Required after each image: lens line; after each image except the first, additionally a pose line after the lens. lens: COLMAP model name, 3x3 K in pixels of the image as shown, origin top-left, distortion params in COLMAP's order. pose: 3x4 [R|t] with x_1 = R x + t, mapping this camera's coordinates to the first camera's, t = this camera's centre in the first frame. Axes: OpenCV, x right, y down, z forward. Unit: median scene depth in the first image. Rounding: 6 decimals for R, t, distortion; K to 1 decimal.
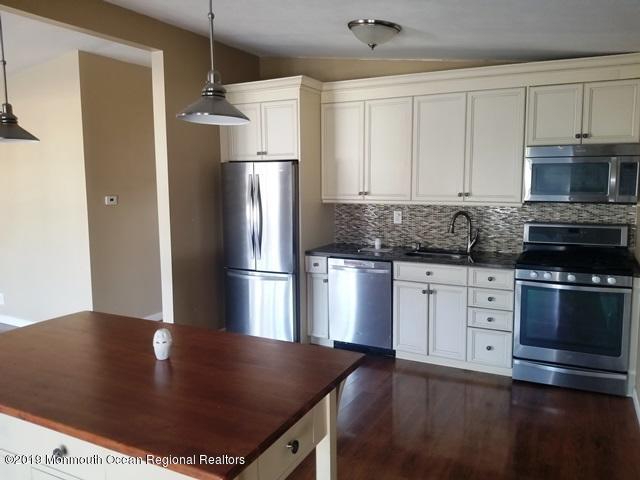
lens RADIAL K [[489.7, 0, 320.0], [0, 489.7, 240.0], [0, 0, 1]] dist [0.069858, -0.126322]
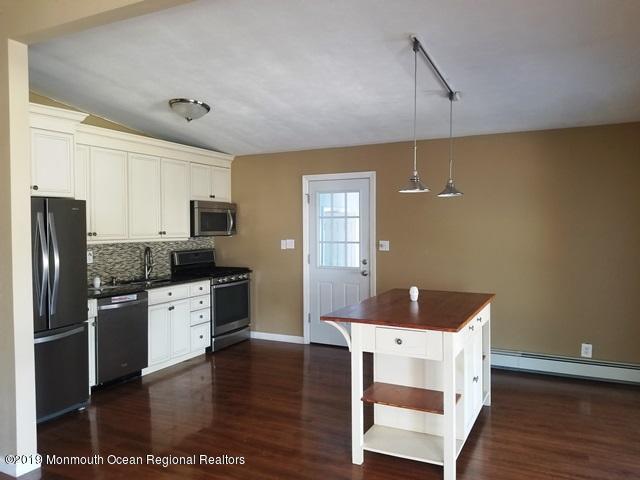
lens RADIAL K [[512.2, 0, 320.0], [0, 512.2, 240.0], [0, 0, 1]] dist [0.062533, -0.003294]
pose [[-0.004344, -0.026372, 0.999643, -1.065167], [0.129286, 0.991248, 0.026712, -0.054017], [-0.991598, 0.129355, -0.000896, 0.565273]]
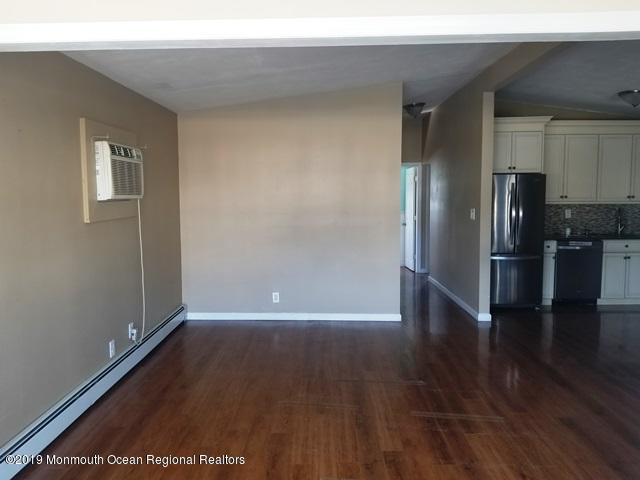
lens RADIAL K [[489.7, 0, 320.0], [0, 489.7, 240.0], [0, 0, 1]] dist [0.069858, -0.126322]
pose [[0.895633, -0.039778, 0.443012, -1.303755], [0.056556, 0.998093, -0.024718, 0.030370], [-0.441184, 0.047193, 0.896175, 0.005998]]
